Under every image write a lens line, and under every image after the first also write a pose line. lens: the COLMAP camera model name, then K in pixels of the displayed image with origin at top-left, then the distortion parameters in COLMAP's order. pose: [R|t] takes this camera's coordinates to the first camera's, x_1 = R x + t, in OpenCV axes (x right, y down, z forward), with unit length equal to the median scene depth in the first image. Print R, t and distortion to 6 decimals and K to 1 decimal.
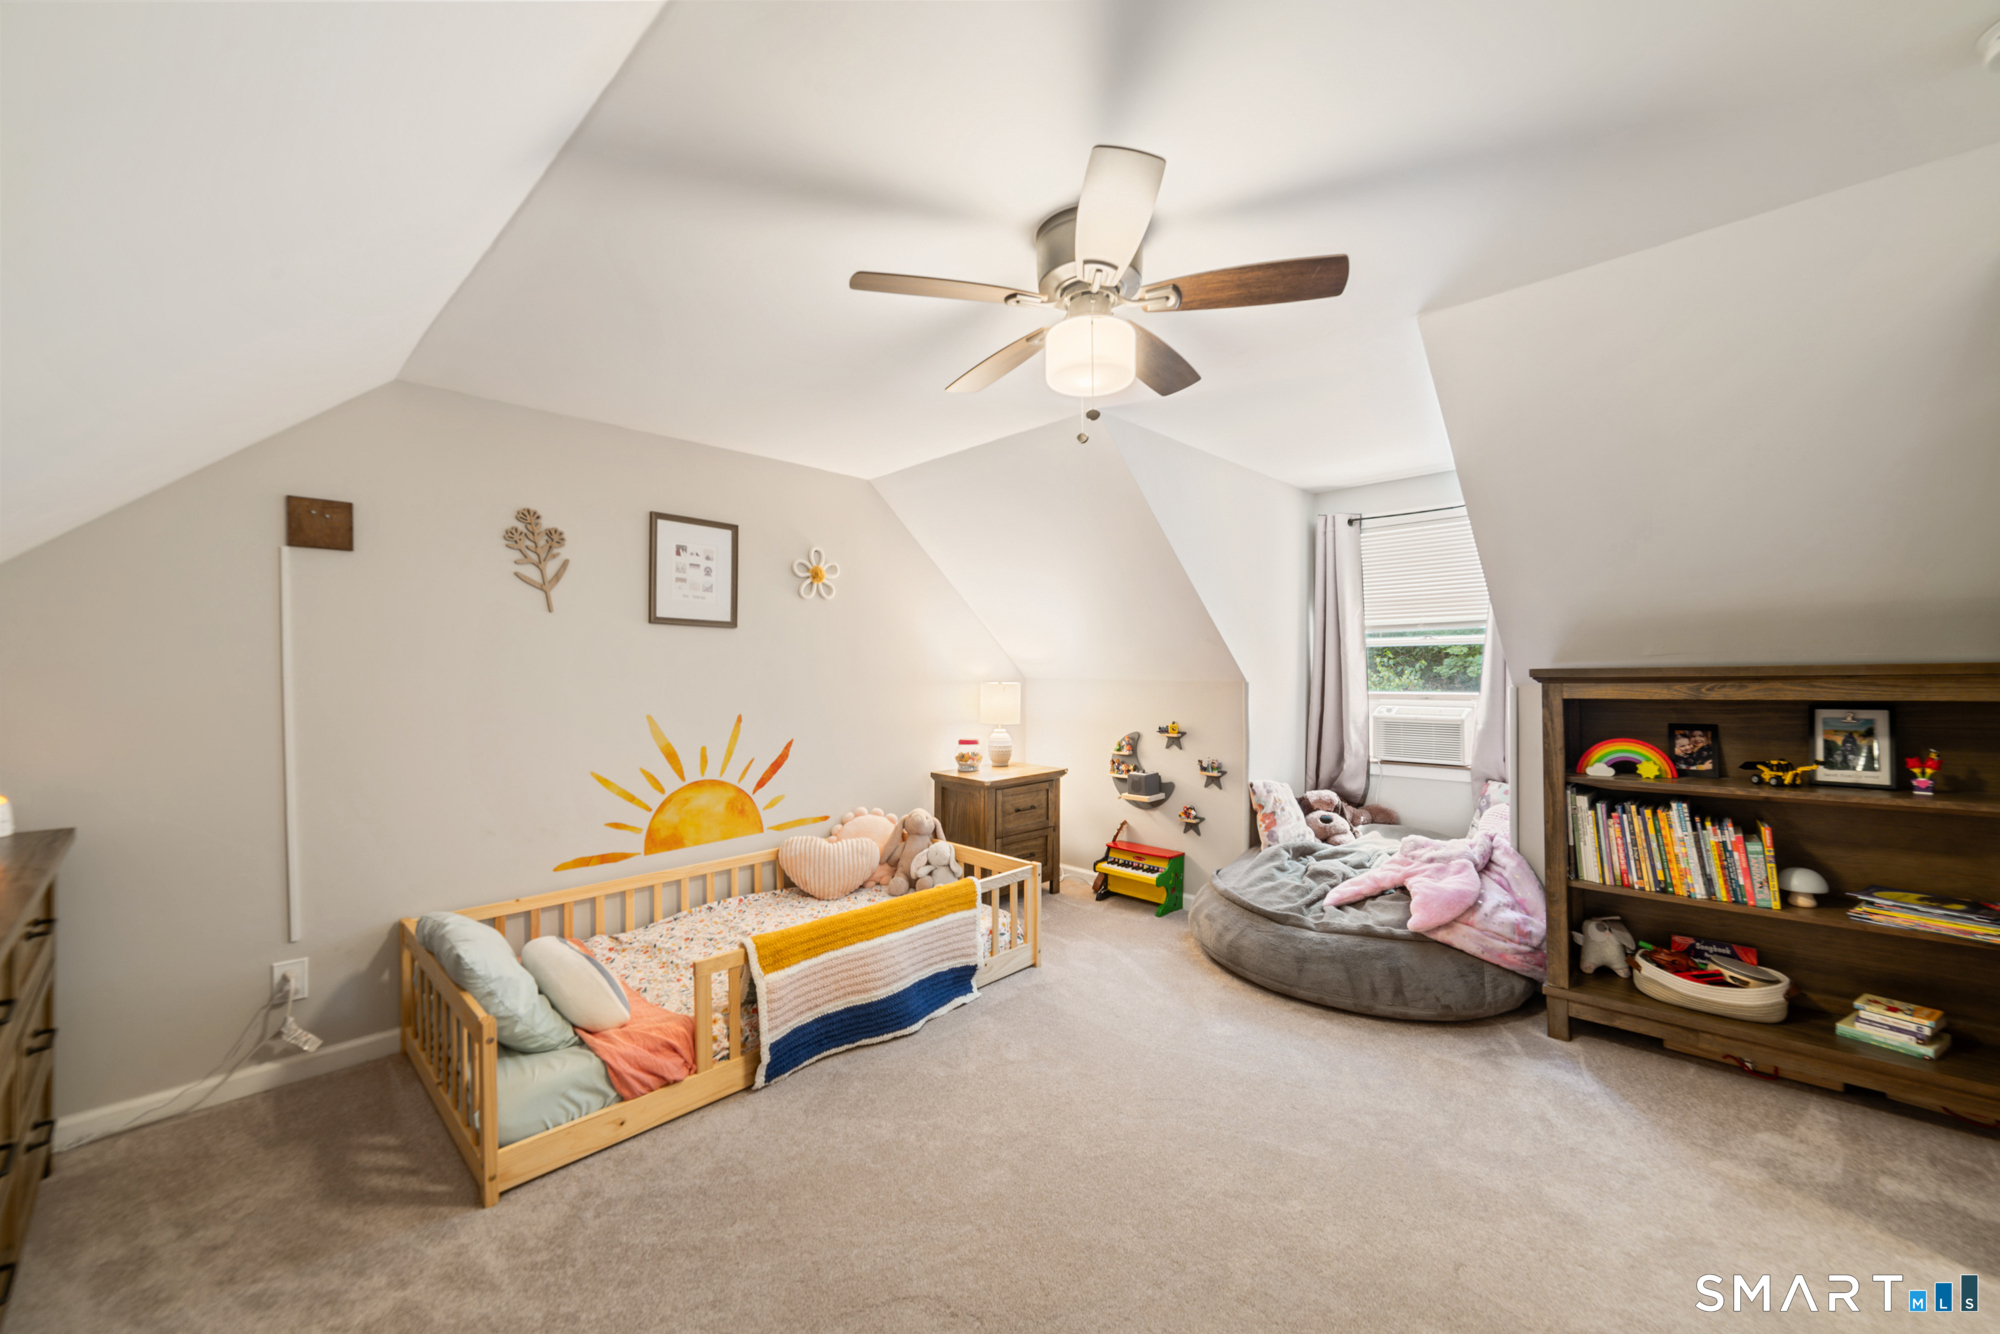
lens RADIAL K [[772.2, 0, 1001.6], [0, 772.2, 668.5], [0, 0, 1]] dist [-0.000218, 0.000343]
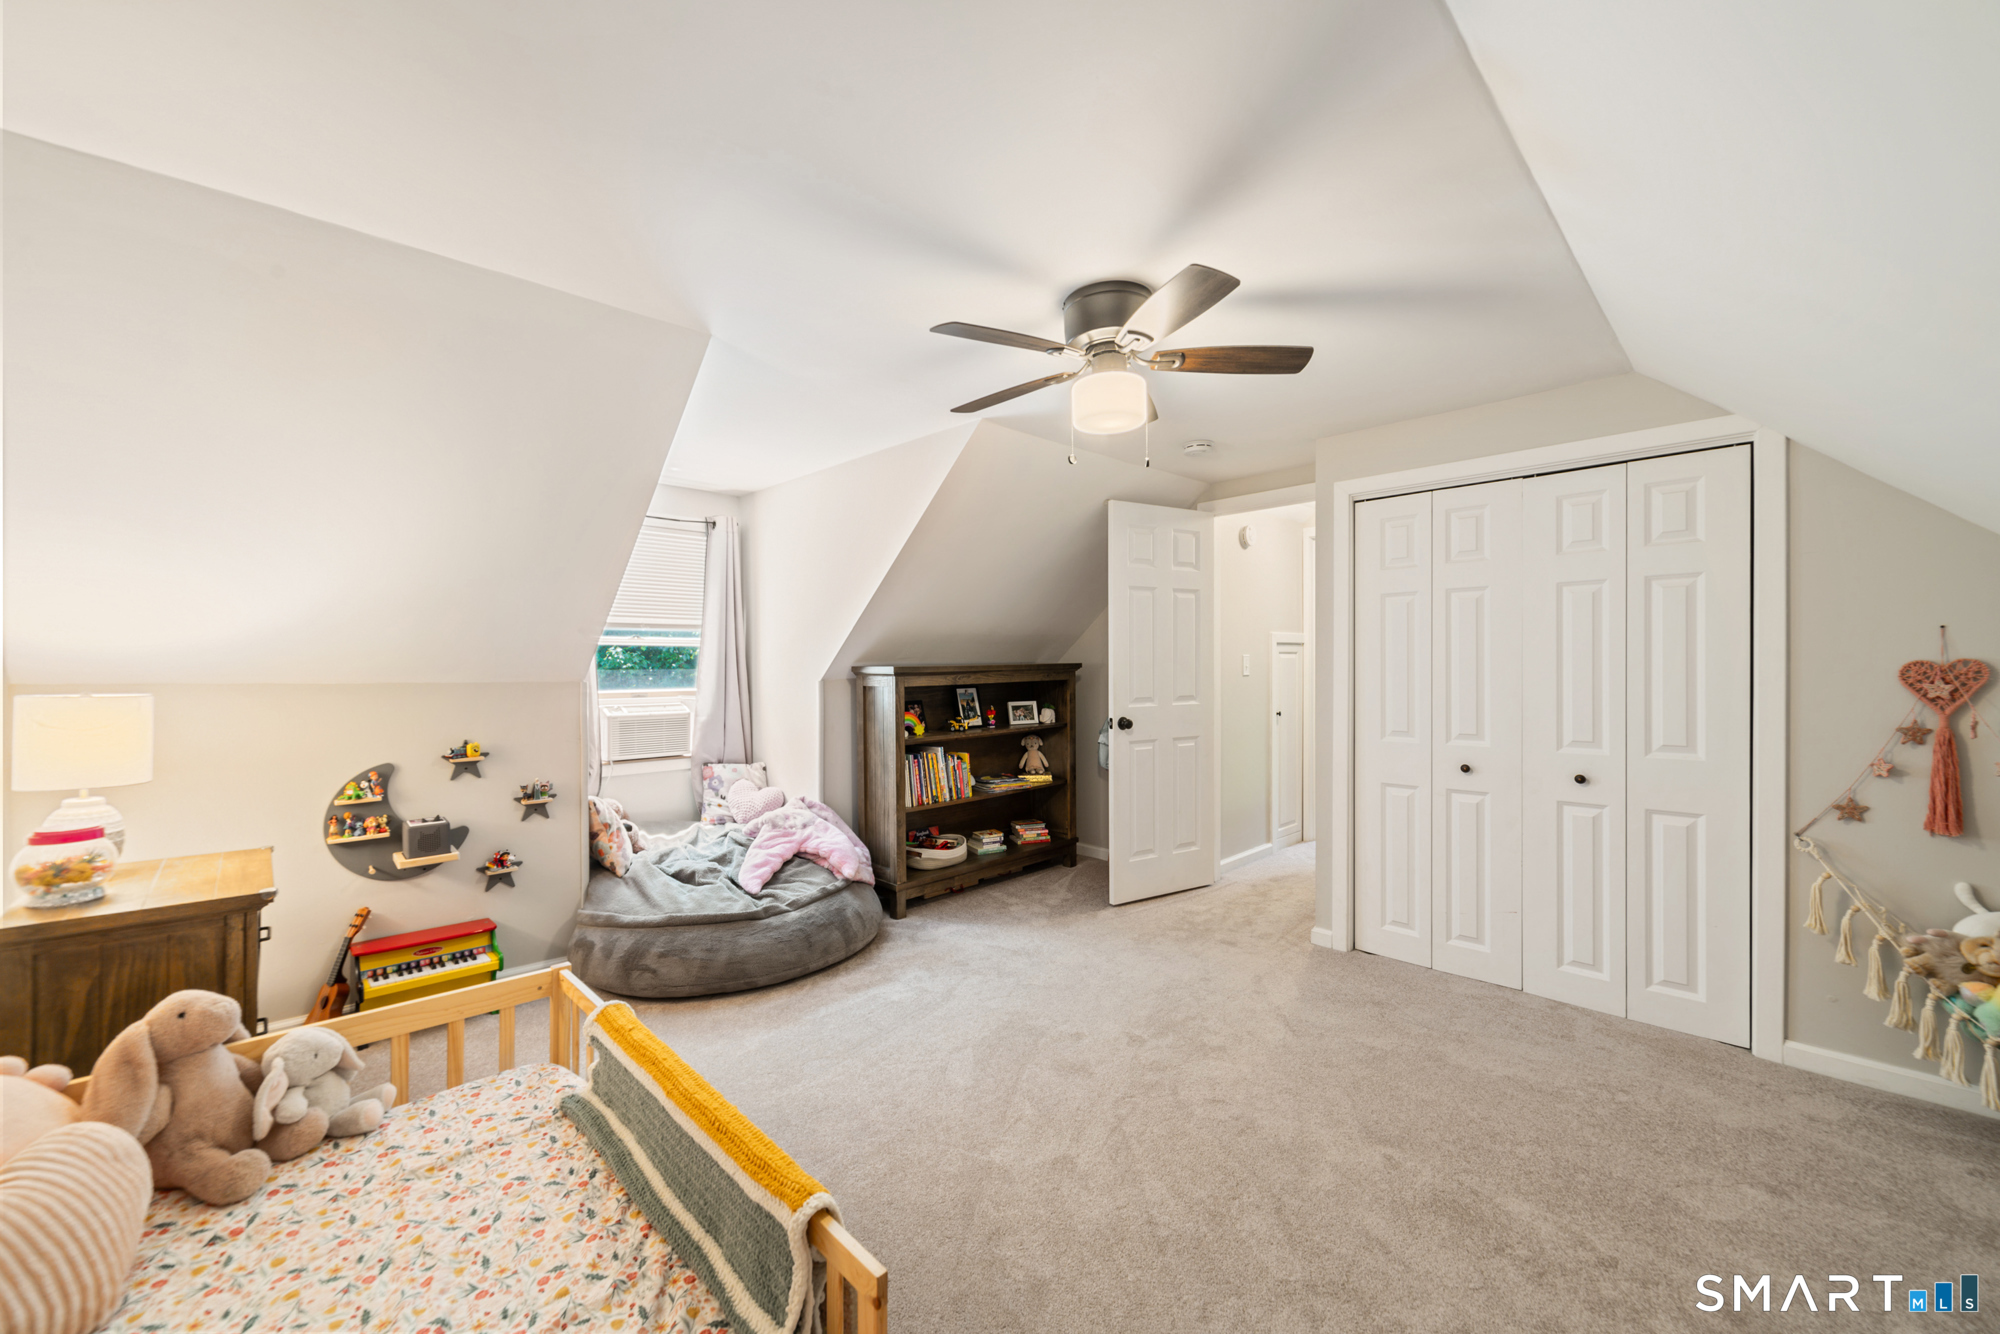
lens RADIAL K [[772.2, 0, 1001.6], [0, 772.2, 668.5], [0, 0, 1]] dist [-0.000218, 0.000343]
pose [[0.026415, 0.002557, 0.999648, -0.750576], [0.000427, 0.999997, -0.002569, 0.007847], [-0.999651, 0.000495, 0.026414, 0.775958]]
